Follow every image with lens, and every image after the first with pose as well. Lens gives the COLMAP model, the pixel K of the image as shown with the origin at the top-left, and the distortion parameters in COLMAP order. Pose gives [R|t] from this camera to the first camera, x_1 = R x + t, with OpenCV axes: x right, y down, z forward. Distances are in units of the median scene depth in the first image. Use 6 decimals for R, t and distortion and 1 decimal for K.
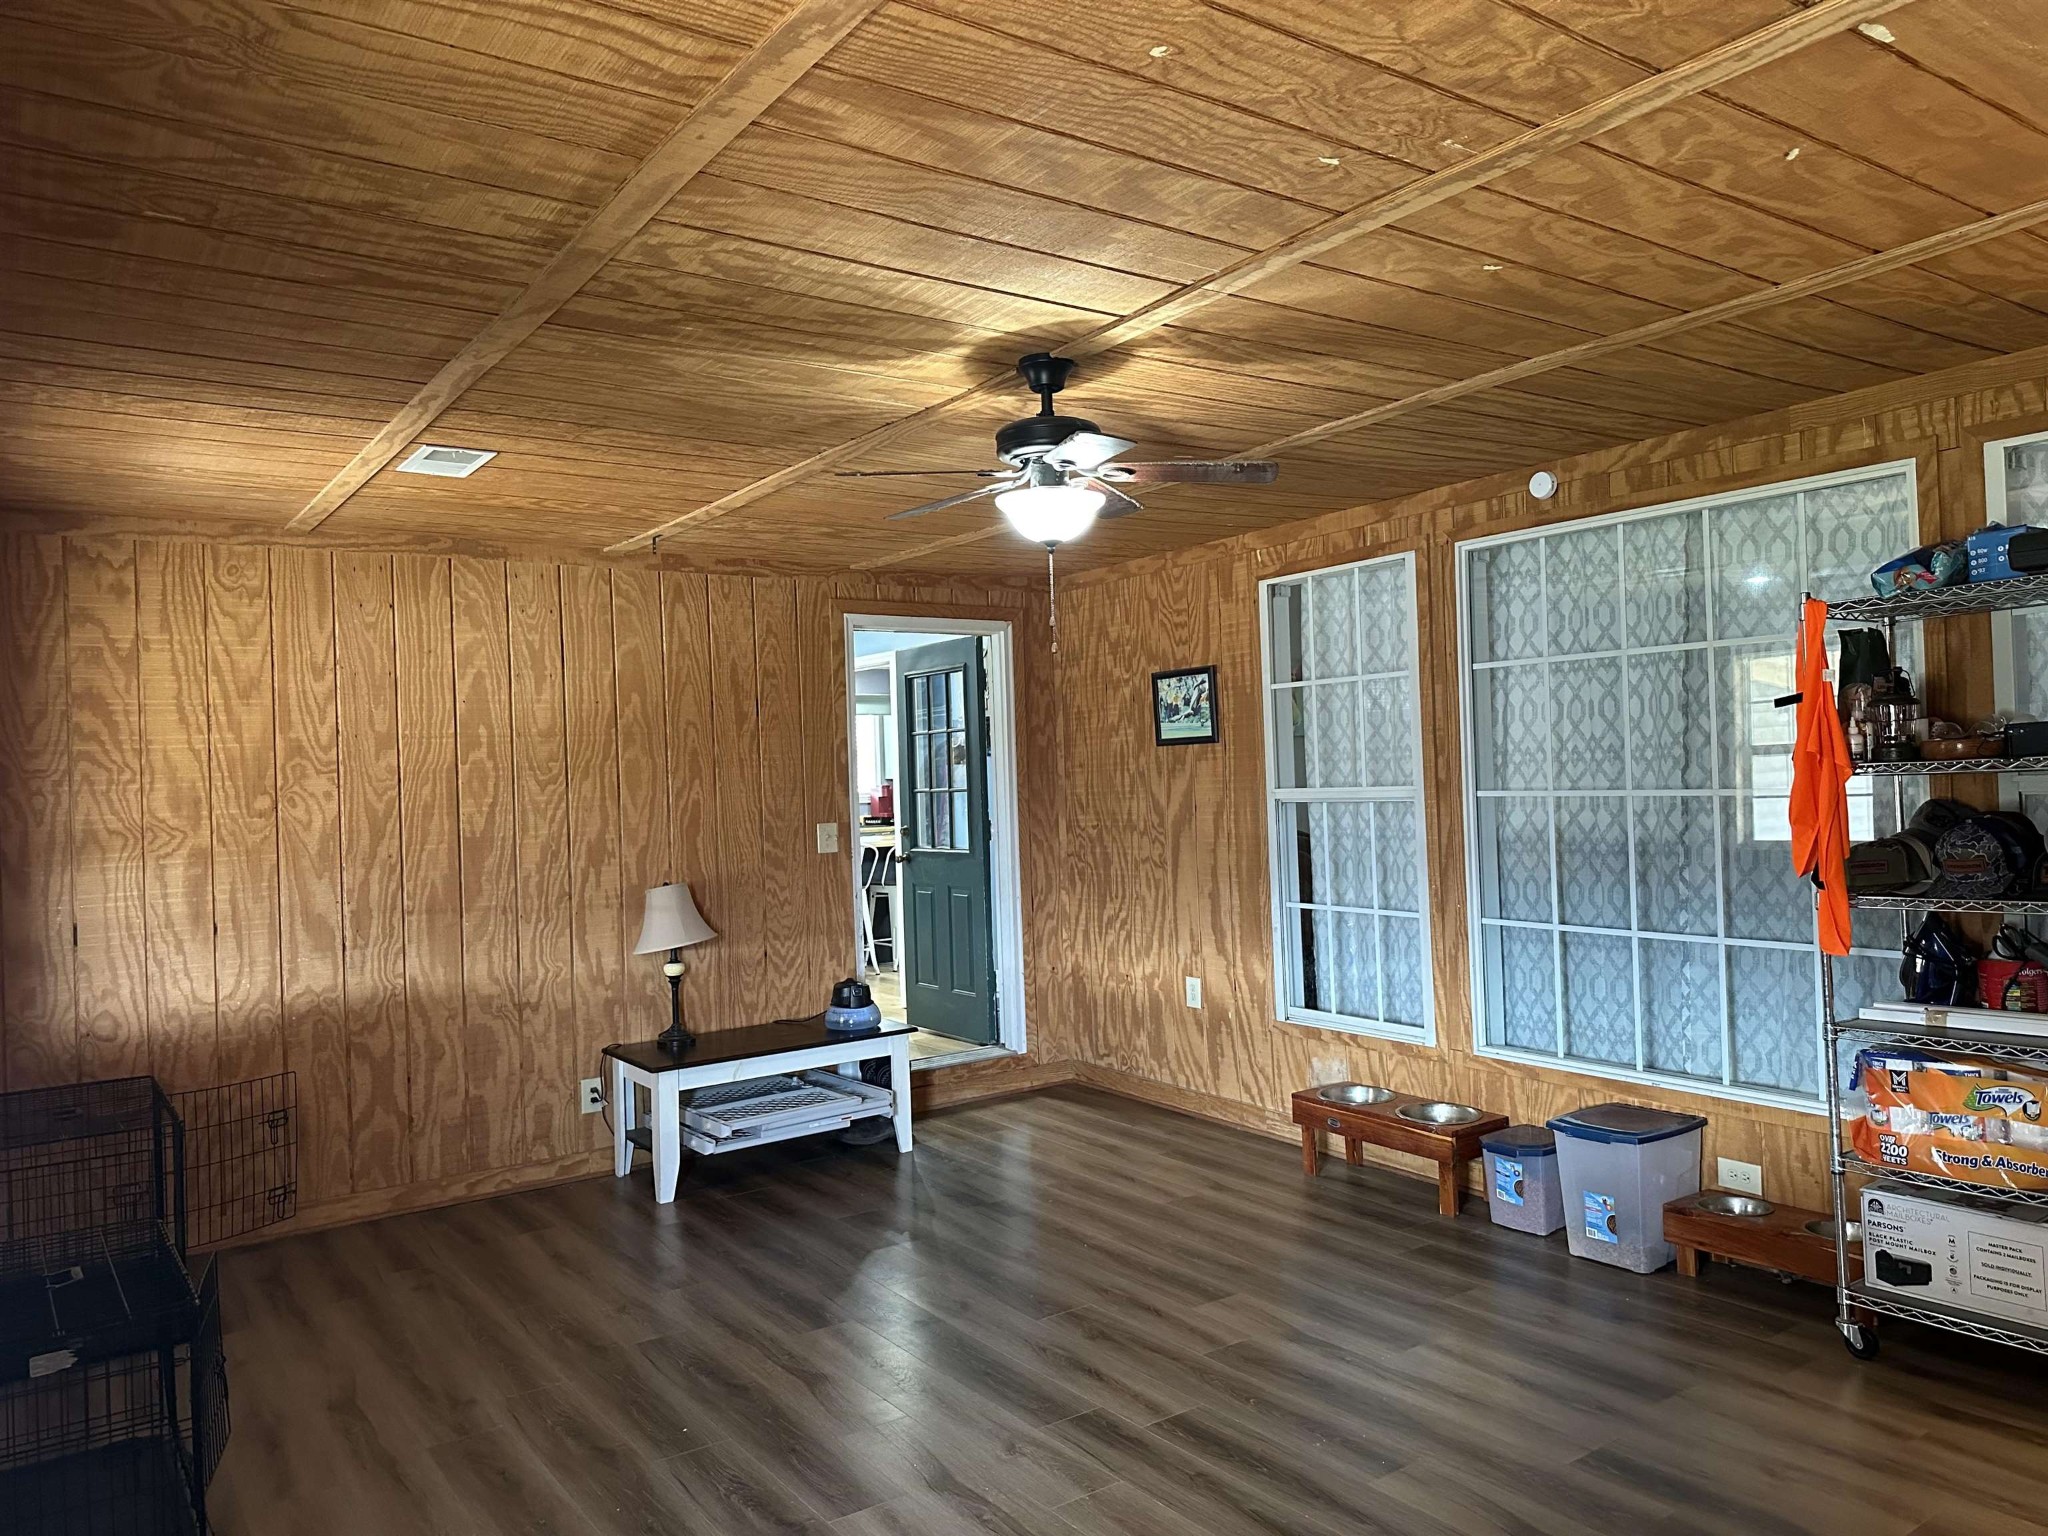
lens RADIAL K [[1436.9, 0, 1026.1], [0, 1436.9, 759.7], [0, 0, 1]] dist [0.100043, 0.000254]
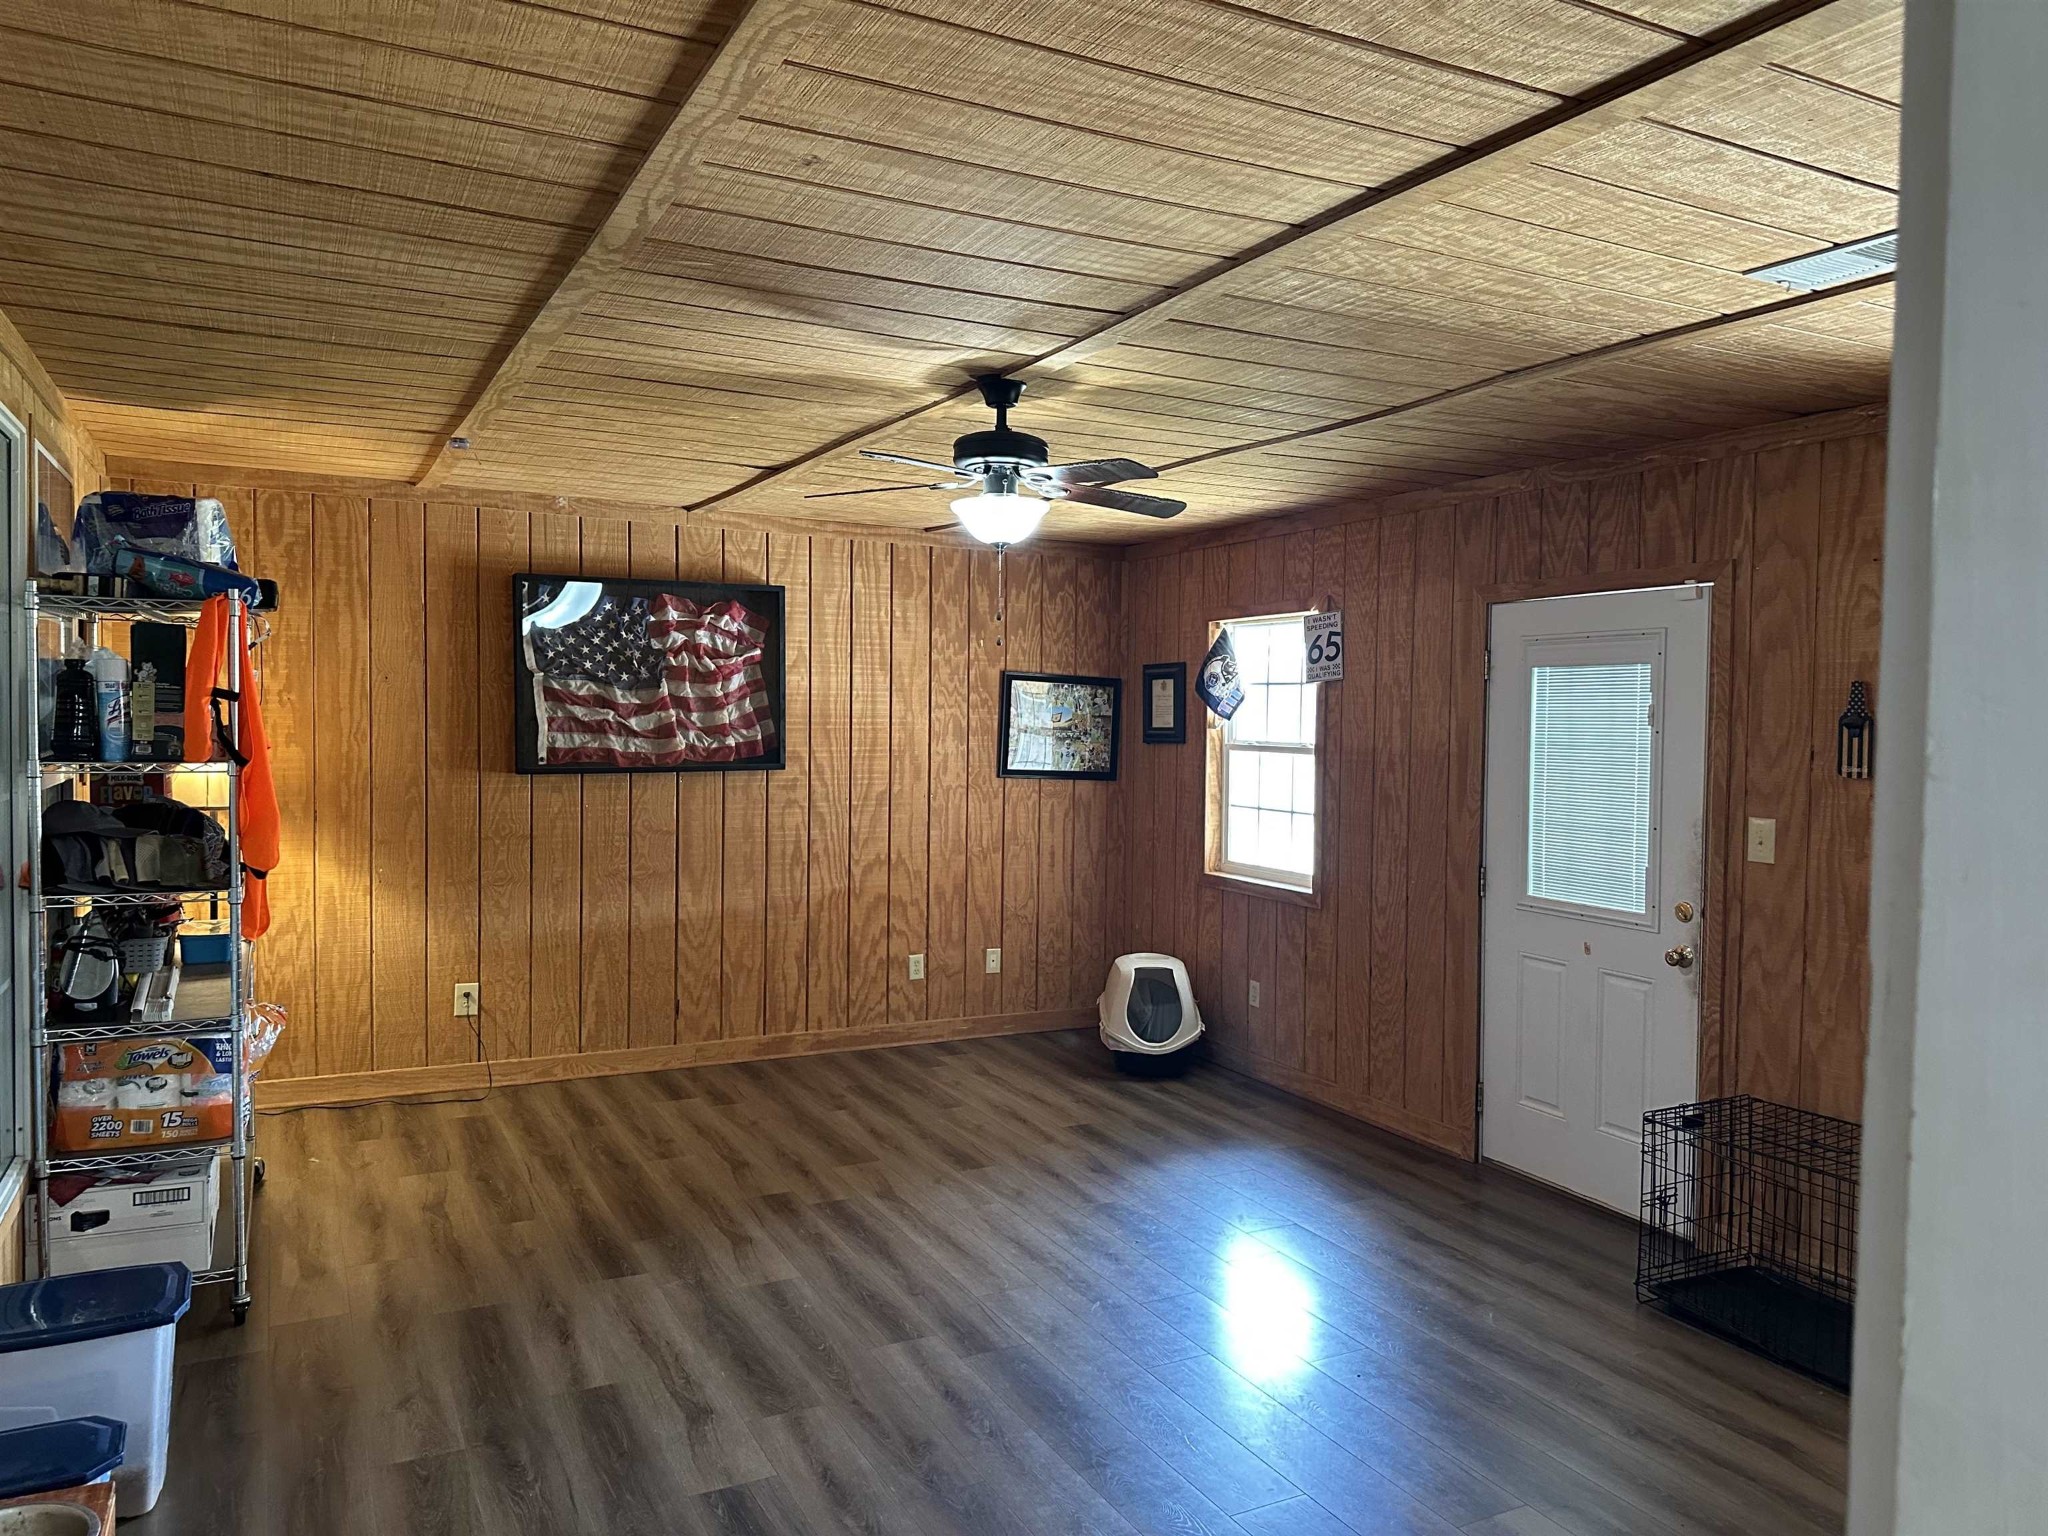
lens RADIAL K [[1436.9, 0, 1026.1], [0, 1436.9, 759.7], [0, 0, 1]] dist [0.100043, 0.000254]
pose [[-0.989854, 0.018902, 0.140823, -0.148455], [0.022553, 0.999448, 0.024374, -0.008719], [-0.140285, 0.027303, -0.989735, 2.009212]]
